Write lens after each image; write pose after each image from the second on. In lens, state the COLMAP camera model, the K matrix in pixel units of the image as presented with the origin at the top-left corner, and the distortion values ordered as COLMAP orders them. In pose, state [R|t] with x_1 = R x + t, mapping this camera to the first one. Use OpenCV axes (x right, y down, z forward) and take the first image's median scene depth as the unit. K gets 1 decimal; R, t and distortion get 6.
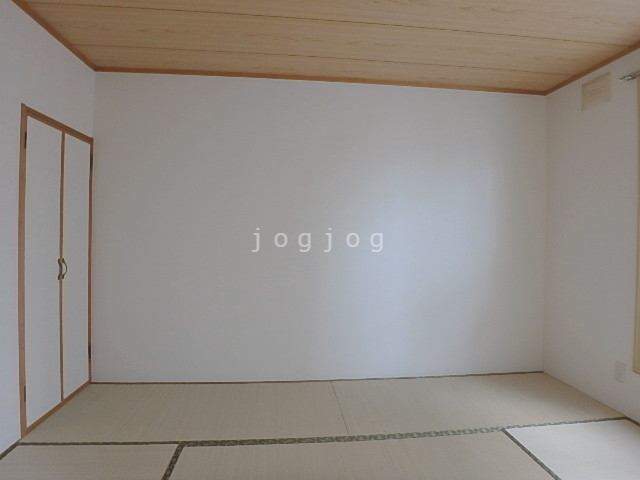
lens RADIAL K [[397.2, 0, 328.5], [0, 397.2, 237.8], [0, 0, 1]] dist [-0.050731, 0.002363]
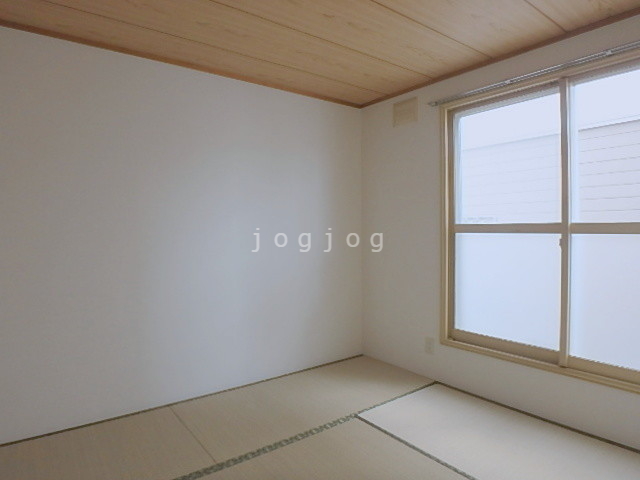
lens RADIAL K [[397.2, 0, 328.5], [0, 397.2, 237.8], [0, 0, 1]] dist [-0.050731, 0.002363]
pose [[0.856951, -0.025290, 0.514777, -0.151677], [0.020191, 0.999676, 0.015499, -0.018661], [-0.515002, -0.002888, 0.857184, 0.092007]]
